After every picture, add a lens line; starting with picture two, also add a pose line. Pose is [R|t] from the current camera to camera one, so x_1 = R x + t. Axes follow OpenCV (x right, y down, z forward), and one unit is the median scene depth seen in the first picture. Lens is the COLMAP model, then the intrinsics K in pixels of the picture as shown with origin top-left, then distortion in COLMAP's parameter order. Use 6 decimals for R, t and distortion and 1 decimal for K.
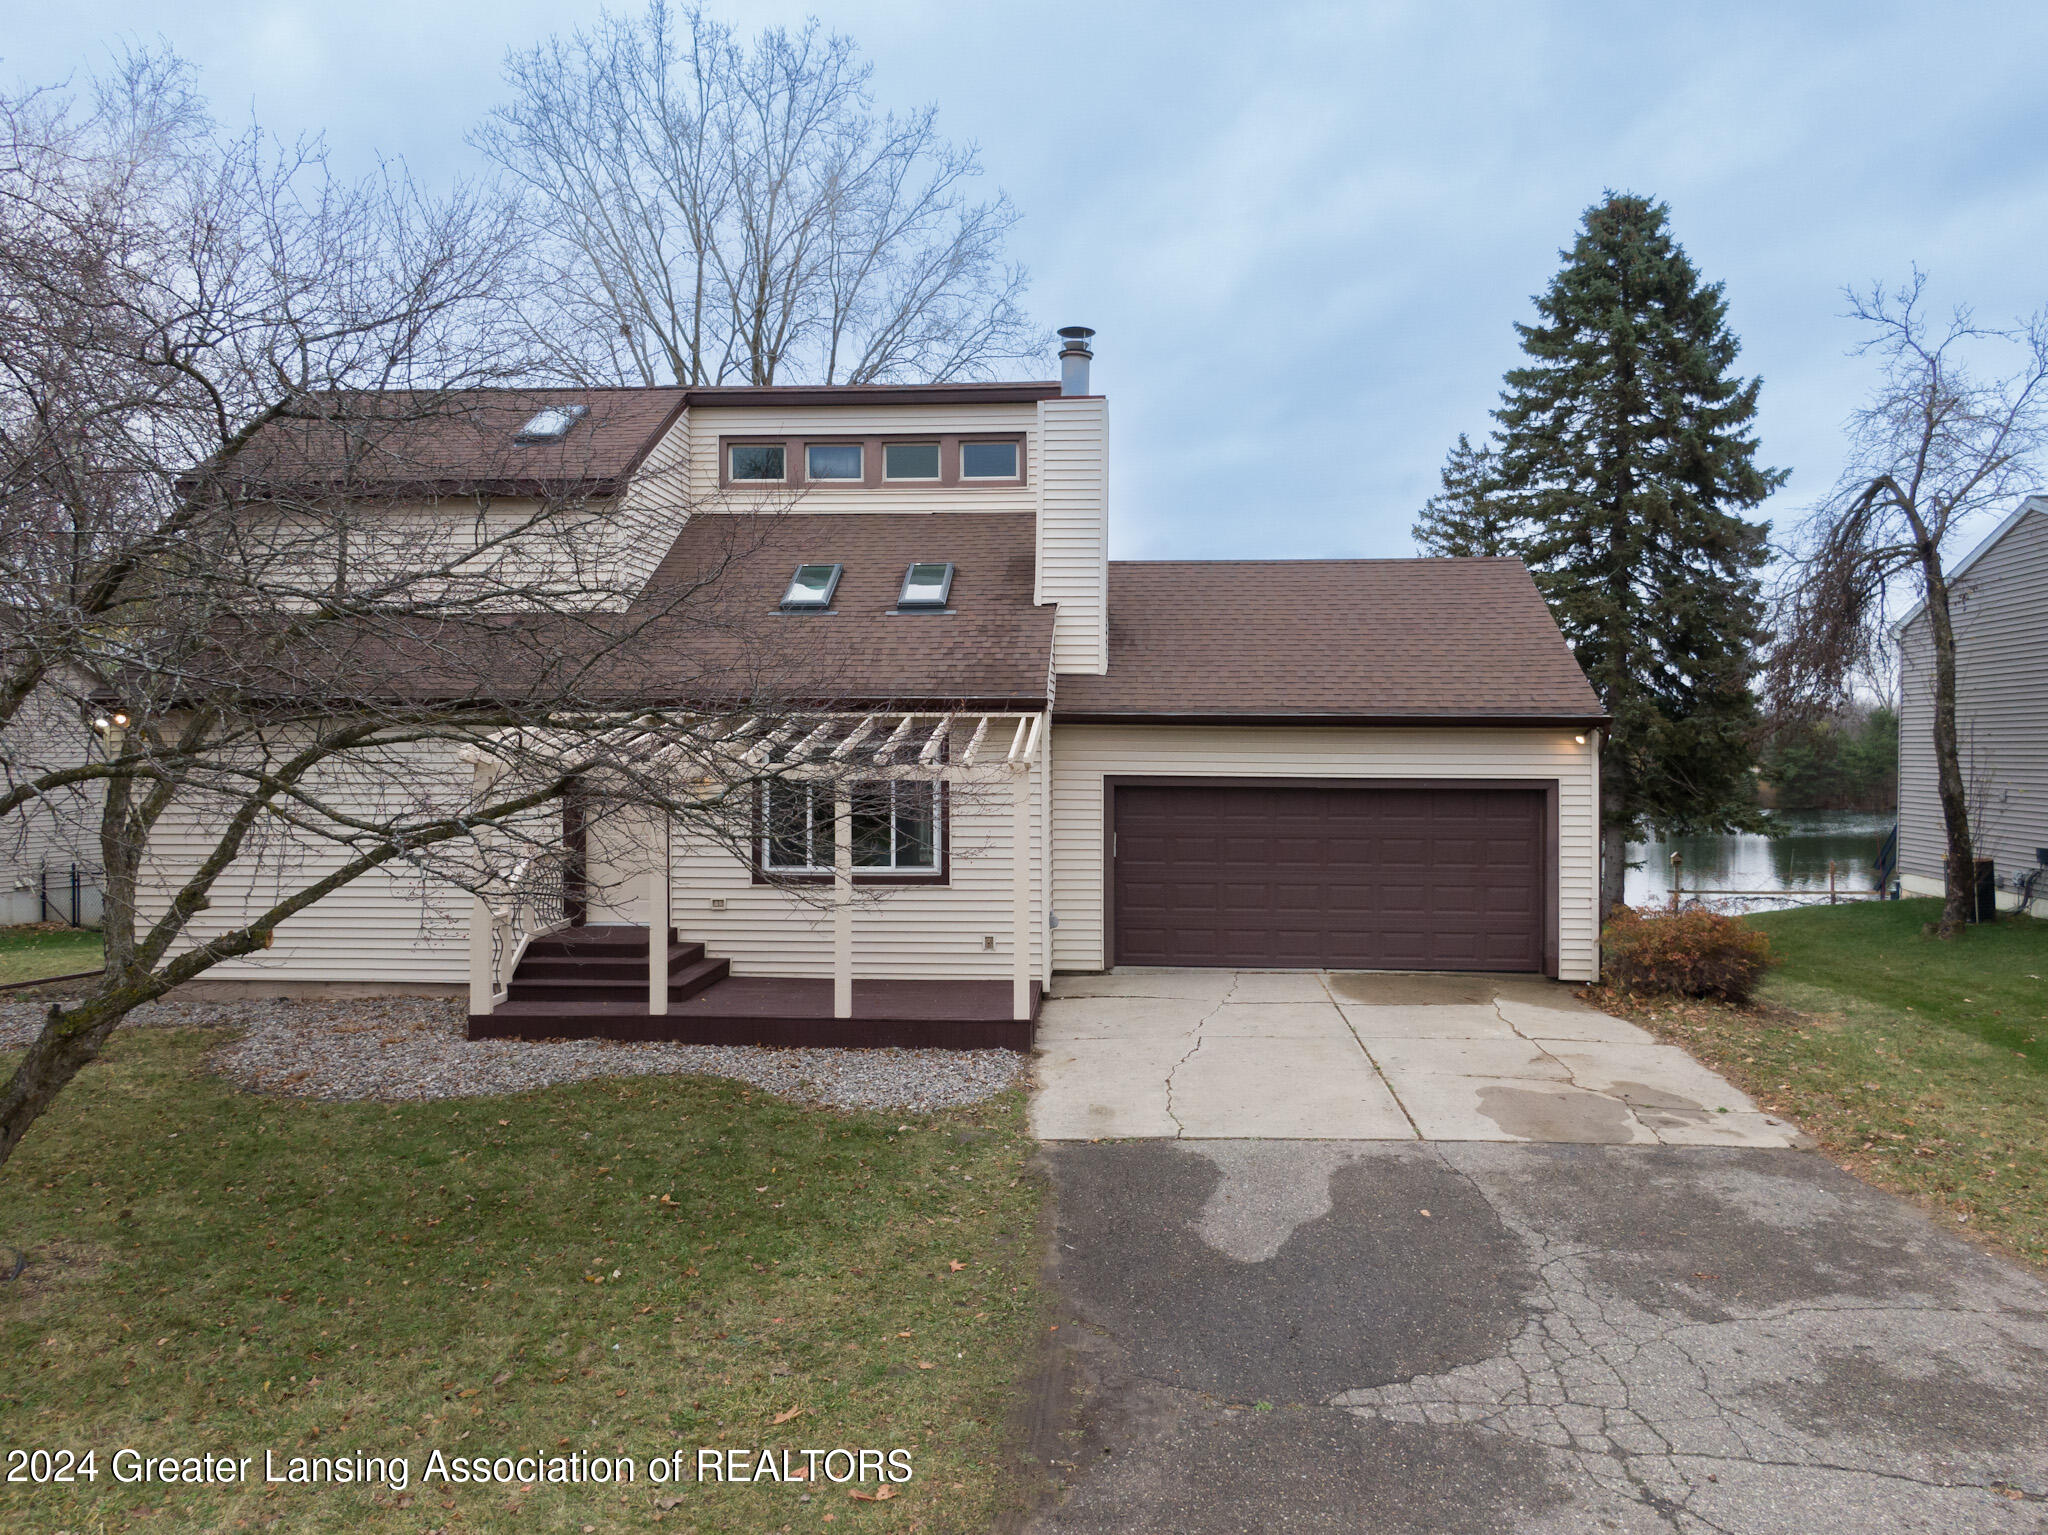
lens RADIAL K [[1516.3, 0, 1024.0], [0, 1516.3, 767.5], [0, 0, 1]] dist [0.009976, -0.009260]
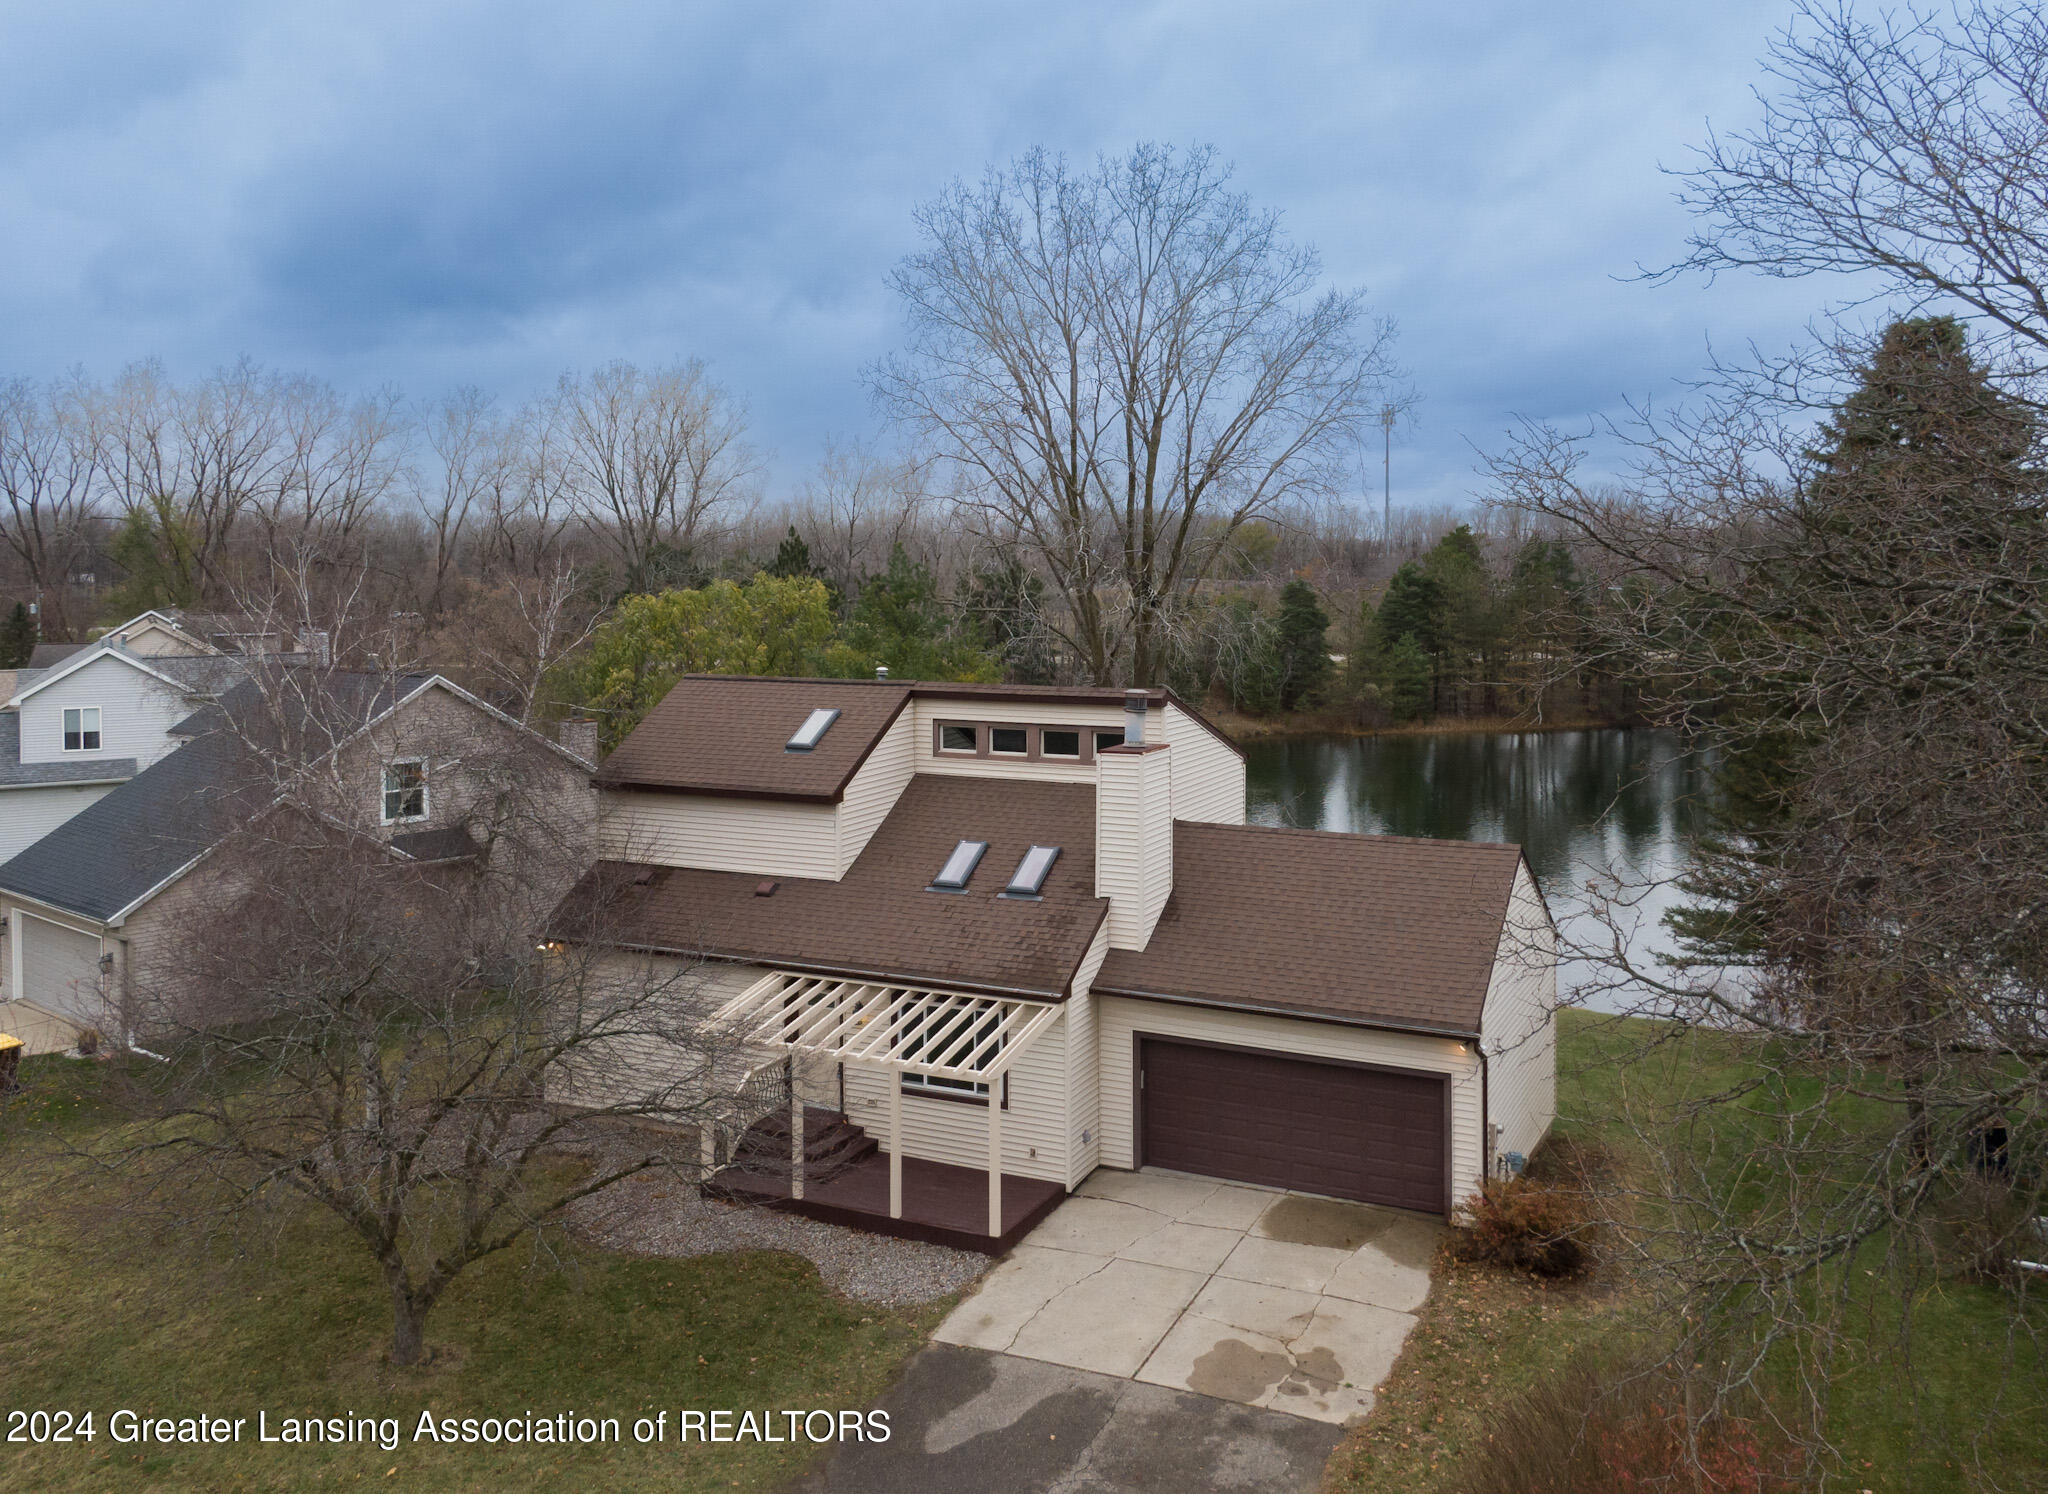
lens RADIAL K [[1780.2, 0, 1005.7], [0, 1780.2, 544.0], [0, 0, 1]] dist [0.010897, -0.008153]
pose [[0.925782, -0.004385, -0.378033, 0.889612], [-0.002037, 0.999860, -0.016588, -0.653355], [0.378053, 0.016127, 0.925643, -0.909545]]
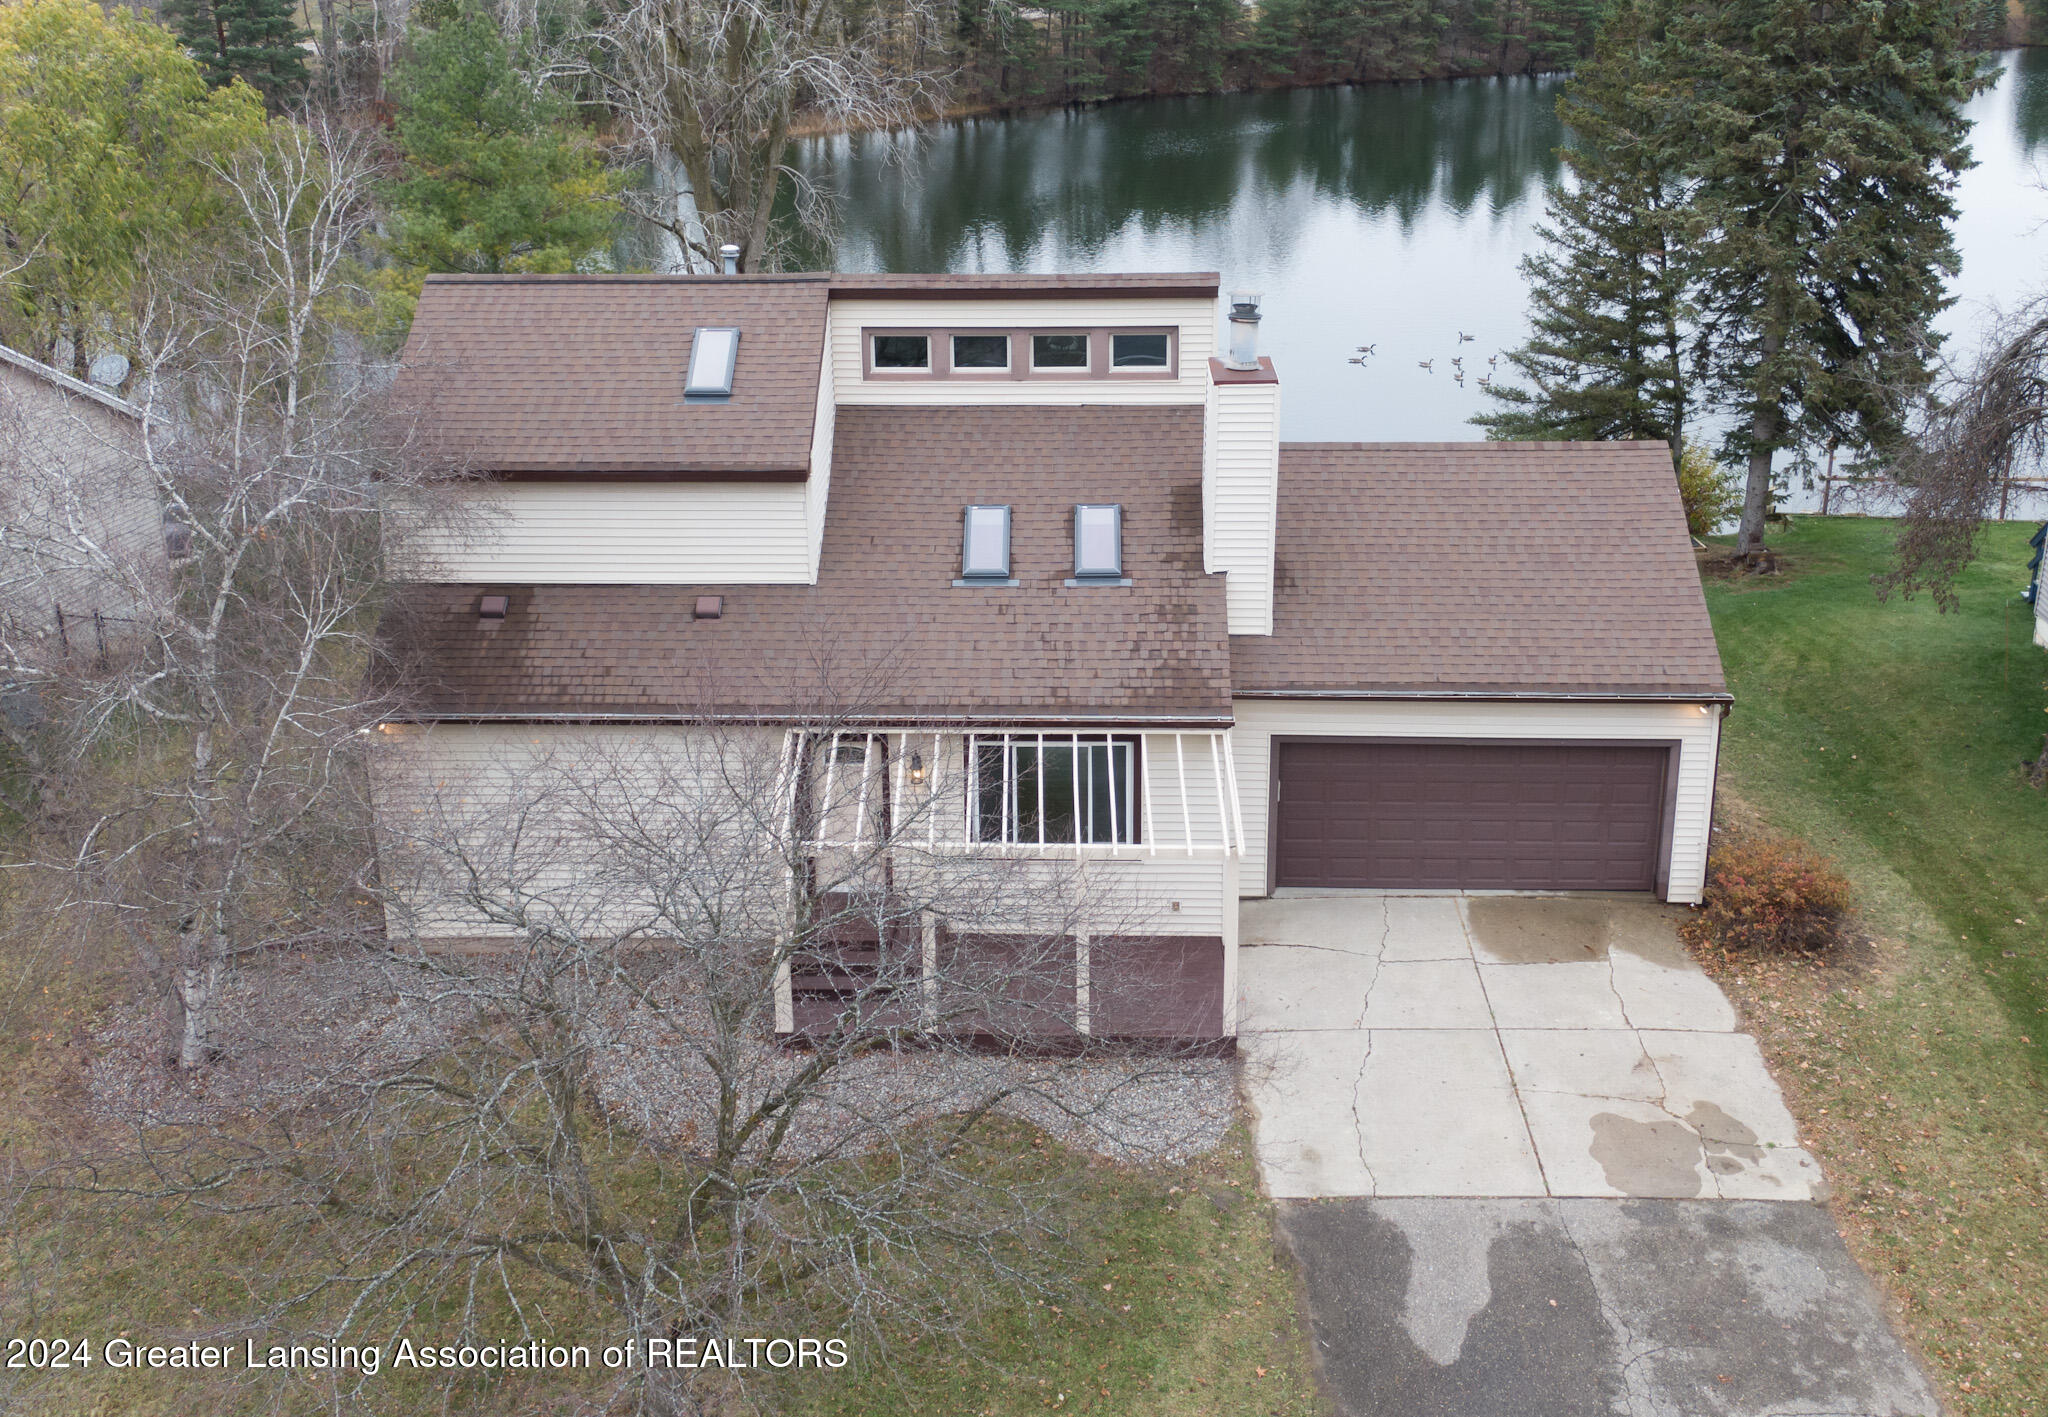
lens RADIAL K [[2184.5, 0, 998.4], [0, 2184.5, 602.9], [0, 0, 1]] dist [-0.012118, 0.095788]
pose [[0.999476, -0.022258, 0.023514, -0.278360], [0.013724, 0.949010, 0.314948, -0.910755], [-0.029325, -0.314460, 0.948818, -0.716112]]
